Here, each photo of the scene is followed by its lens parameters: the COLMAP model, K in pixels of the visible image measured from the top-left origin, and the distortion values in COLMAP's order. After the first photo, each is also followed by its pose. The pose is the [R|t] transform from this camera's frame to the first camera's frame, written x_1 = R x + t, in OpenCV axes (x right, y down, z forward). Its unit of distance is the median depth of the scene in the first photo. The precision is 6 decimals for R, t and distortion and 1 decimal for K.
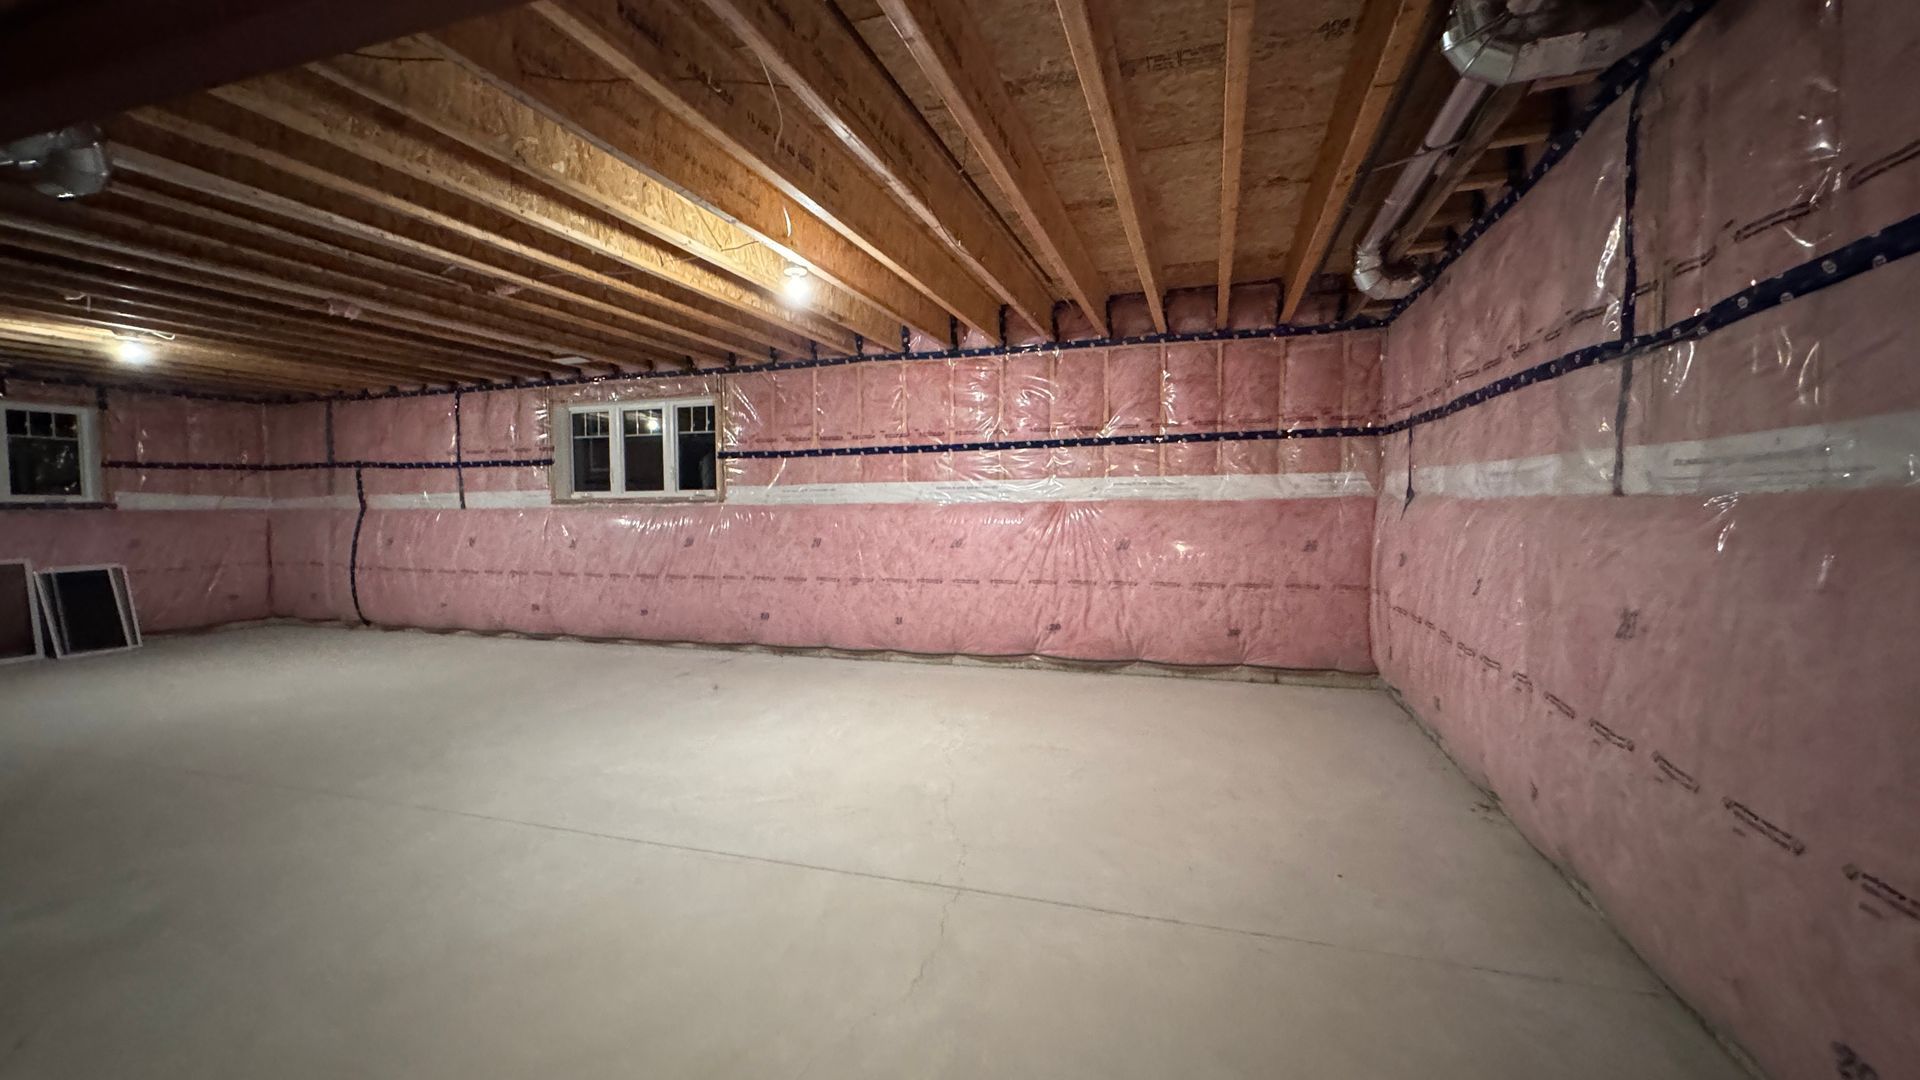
lens RADIAL K [[769.1, 0, 960.0], [0, 769.1, 540.0], [0, 0, 1]] dist [0.000049, -0.000081]
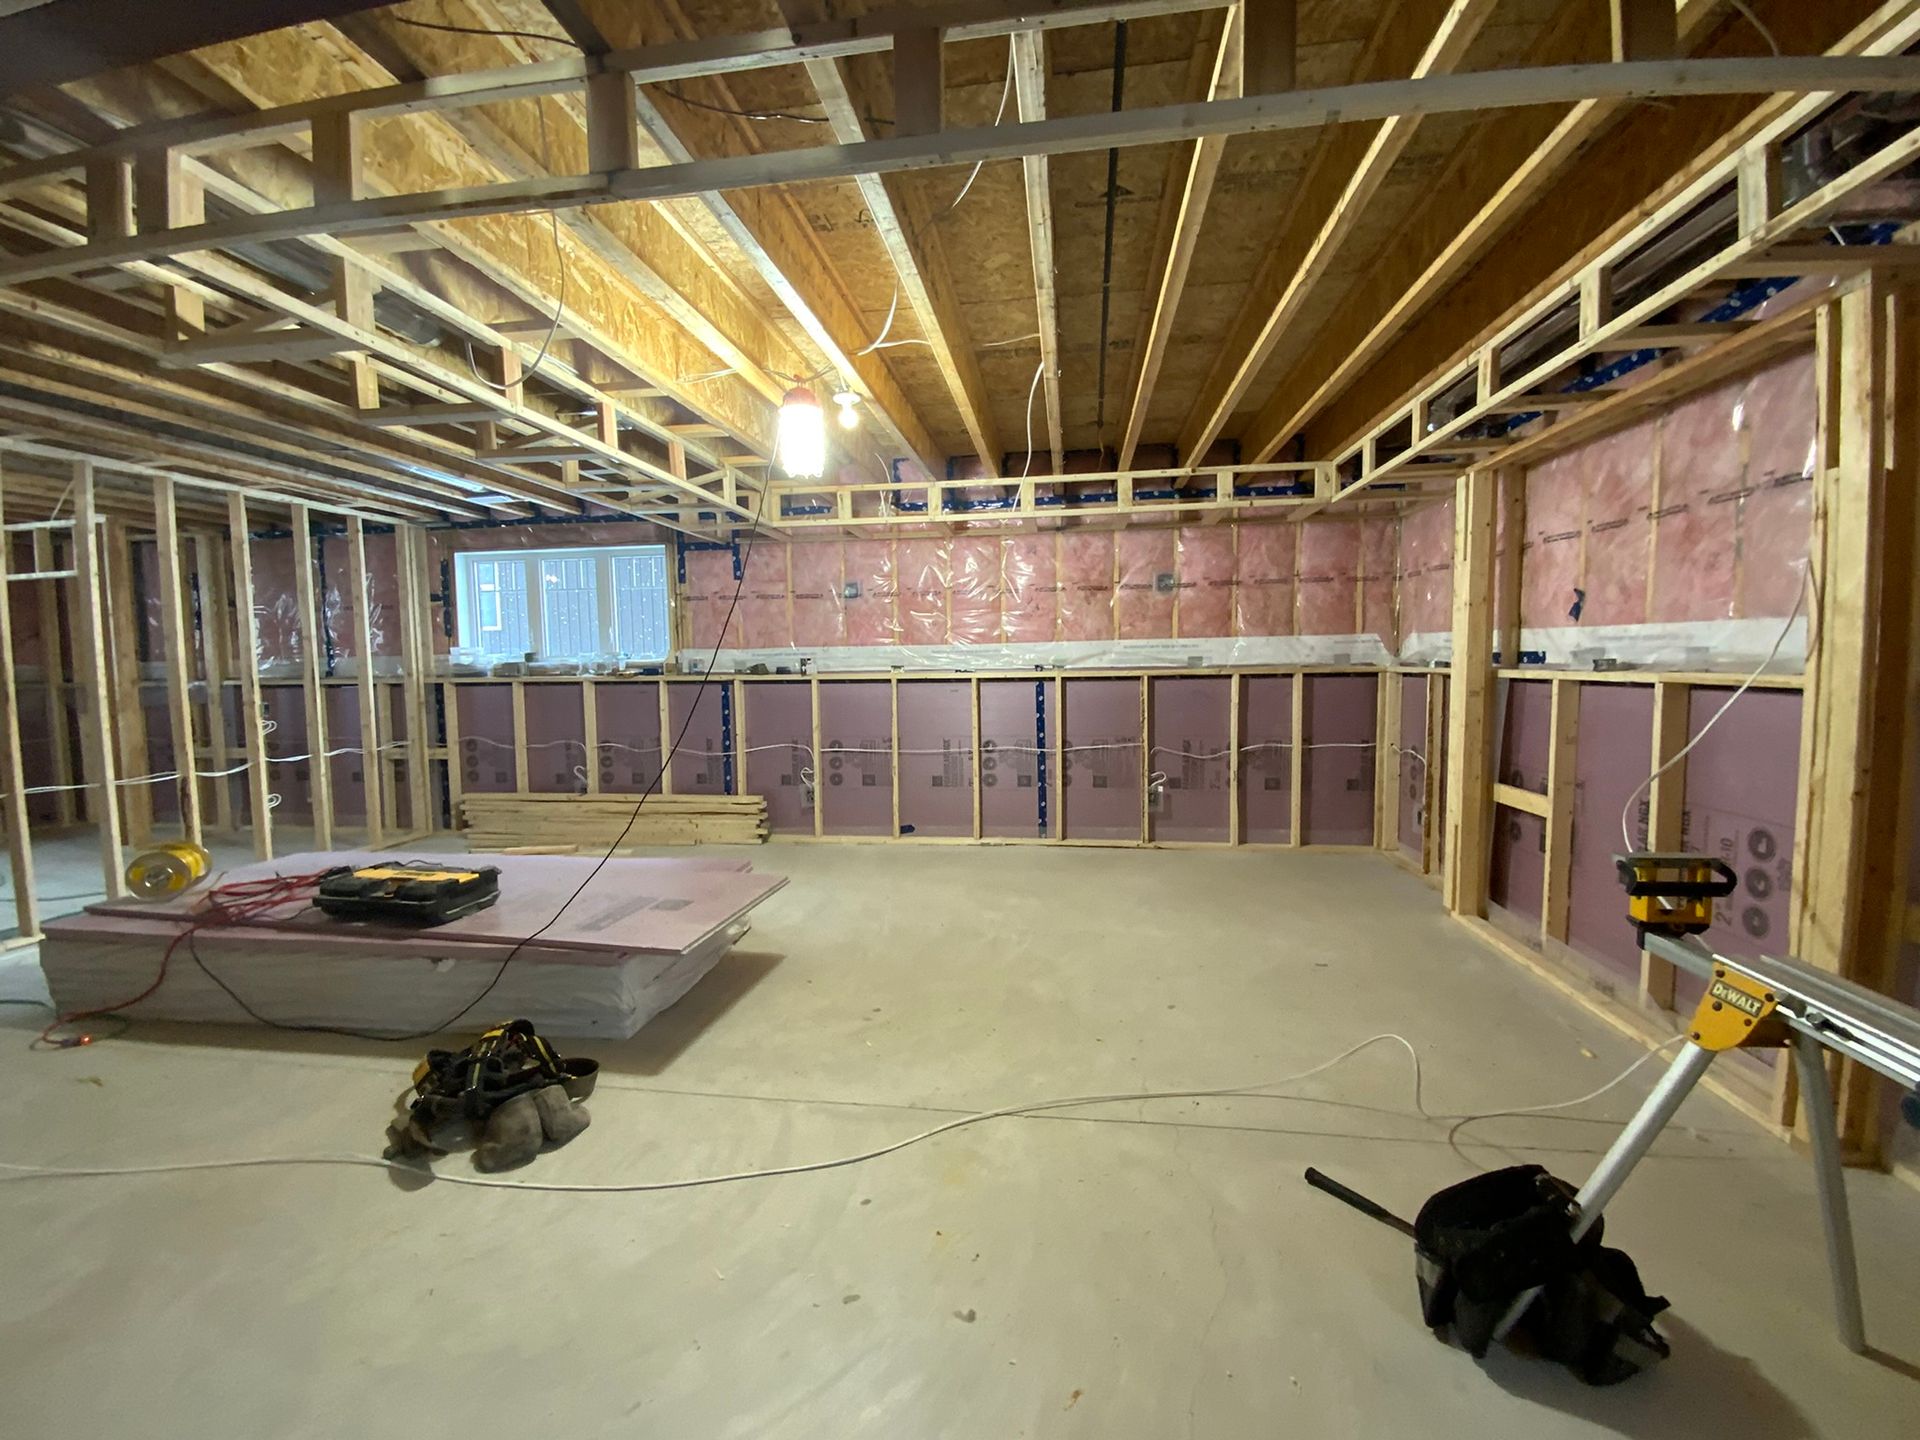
lens RADIAL K [[763.2, 0, 960.0], [0, 763.2, 720.0], [0, 0, 1]] dist [0.001026, 0.000171]
pose [[0.985353, -0.020861, 0.169244, -0.177114], [0.015880, 0.999402, 0.030729, -0.014236], [-0.169784, -0.027591, 0.985095, 0.100904]]
